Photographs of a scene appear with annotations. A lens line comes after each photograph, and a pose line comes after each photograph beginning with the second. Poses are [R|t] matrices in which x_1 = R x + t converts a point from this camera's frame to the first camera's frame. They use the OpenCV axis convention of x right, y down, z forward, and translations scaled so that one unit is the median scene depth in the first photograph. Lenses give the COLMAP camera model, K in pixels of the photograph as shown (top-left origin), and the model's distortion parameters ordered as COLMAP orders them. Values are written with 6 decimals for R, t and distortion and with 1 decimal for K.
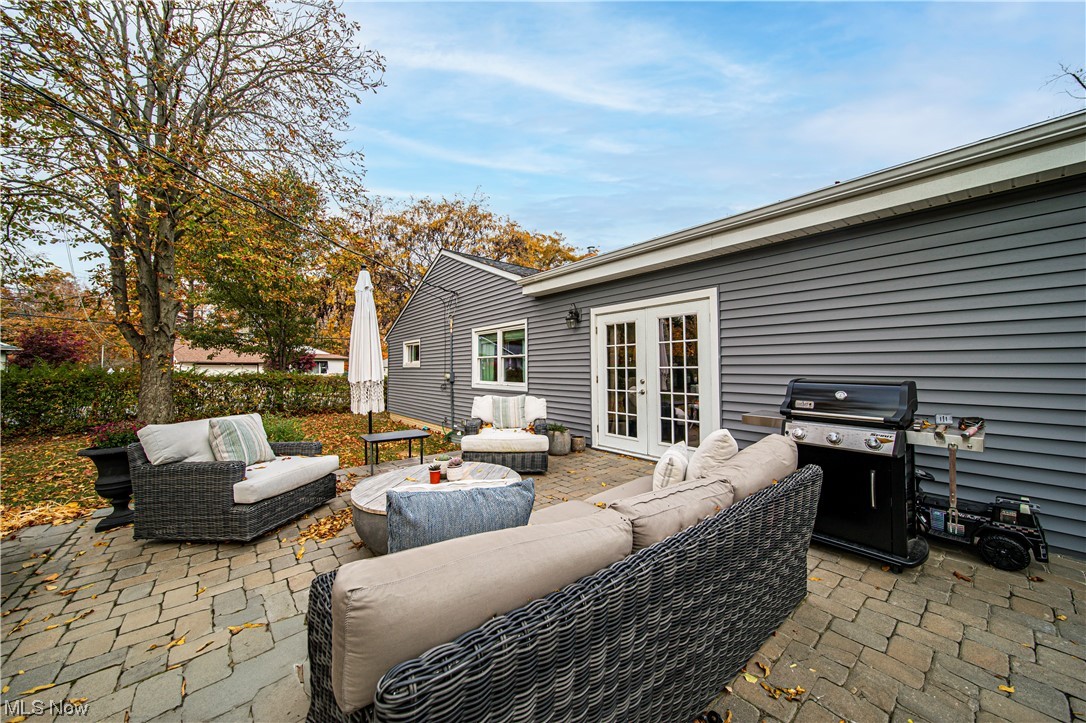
lens RADIAL K [[379.4, 0, 543.3], [0, 379.4, 350.8], [0, 0, 1]] dist [-0.002688, -0.000257]
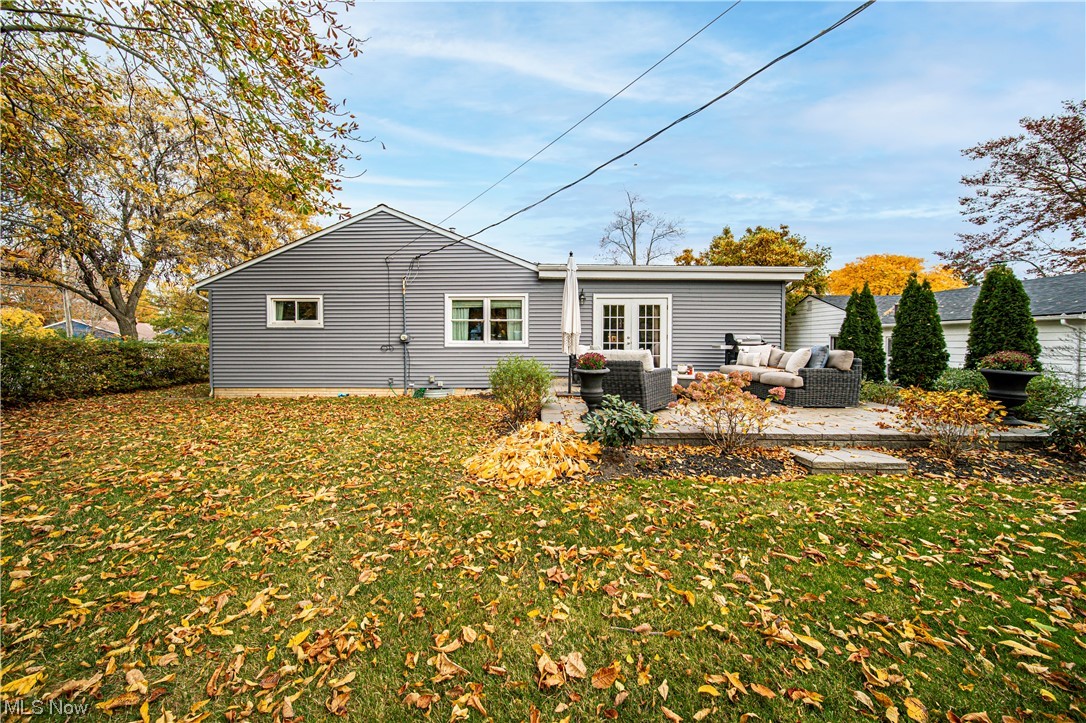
lens RADIAL K [[379.4, 0, 543.3], [0, 379.4, 350.8], [0, 0, 1]] dist [-0.002688, -0.000257]
pose [[0.655989, -0.009789, 0.754707, -1.308340], [-0.040675, 0.998004, 0.048300, 0.067134], [-0.753673, -0.062382, 0.654282, 0.080338]]
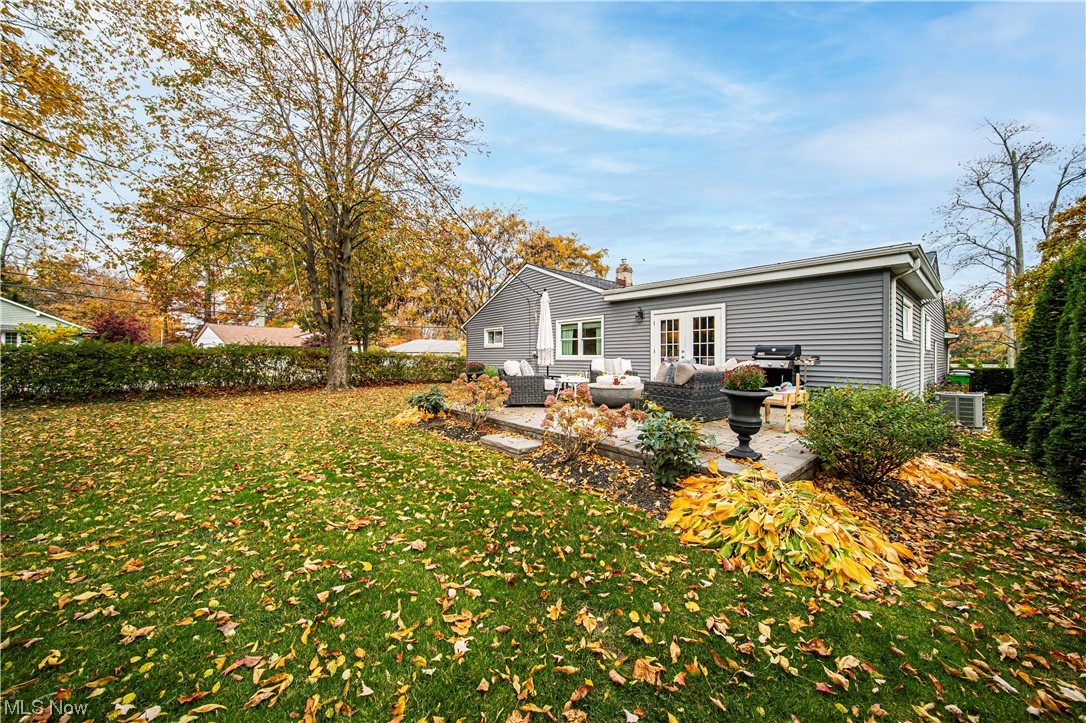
lens RADIAL K [[379.4, 0, 543.3], [0, 379.4, 350.8], [0, 0, 1]] dist [-0.002688, -0.000257]
pose [[0.999653, 0.007978, 0.025087, -0.429317], [-0.008746, 0.999491, 0.030674, 0.025233], [-0.024830, -0.030883, 0.999215, -0.768423]]
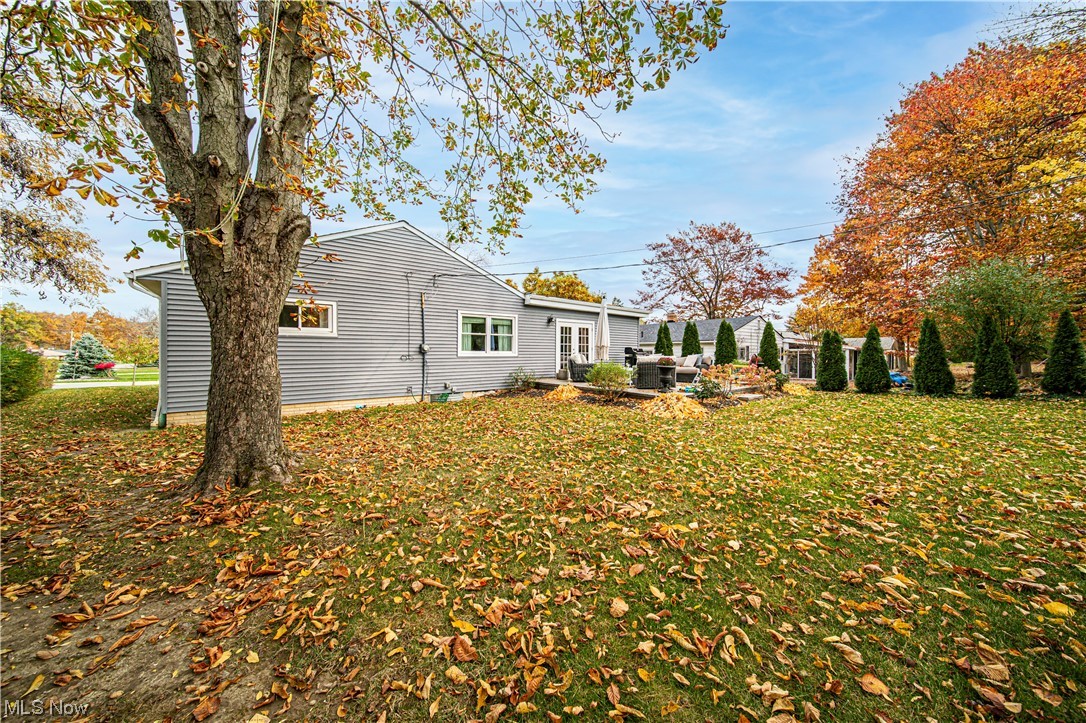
lens RADIAL K [[379.4, 0, 543.3], [0, 379.4, 350.8], [0, 0, 1]] dist [-0.002688, -0.000257]
pose [[0.010082, 0.017373, 0.999798, -2.287591], [-0.044504, 0.998866, -0.016908, 0.136174], [-0.998958, -0.044324, 0.010844, 1.090000]]
